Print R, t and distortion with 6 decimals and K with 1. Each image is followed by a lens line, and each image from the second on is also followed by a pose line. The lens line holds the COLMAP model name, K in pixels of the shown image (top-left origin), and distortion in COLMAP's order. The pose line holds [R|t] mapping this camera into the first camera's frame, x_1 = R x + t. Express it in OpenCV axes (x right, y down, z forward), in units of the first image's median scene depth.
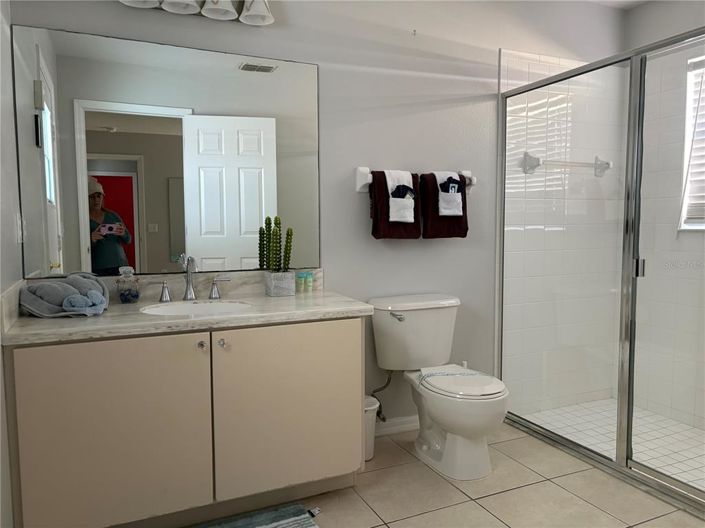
lens RADIAL K [[532.3, 0, 353.3], [0, 532.3, 265.6], [0, 0, 1]] dist [0.048313, -0.010643]
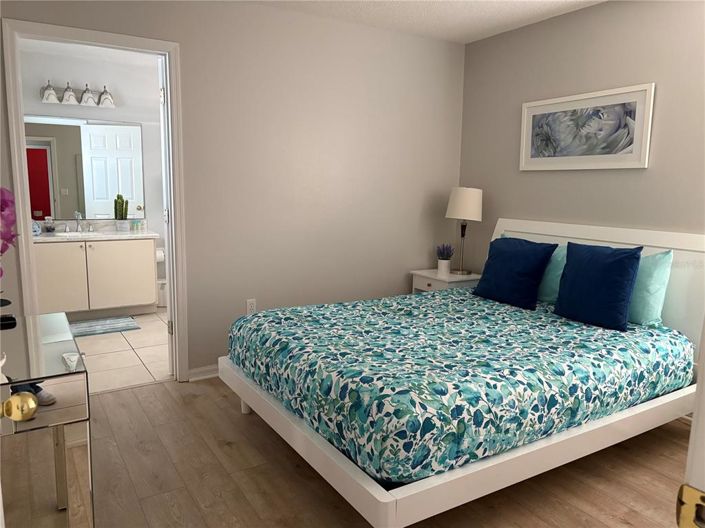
lens RADIAL K [[532.3, 0, 350.7], [0, 532.3, 261.6], [0, 0, 1]] dist [0.048313, -0.010643]
pose [[0.992354, 0.007845, 0.123177, 0.541245], [-0.016586, 0.997402, 0.070101, 0.011752], [-0.122307, -0.071608, 0.989906, -1.371131]]
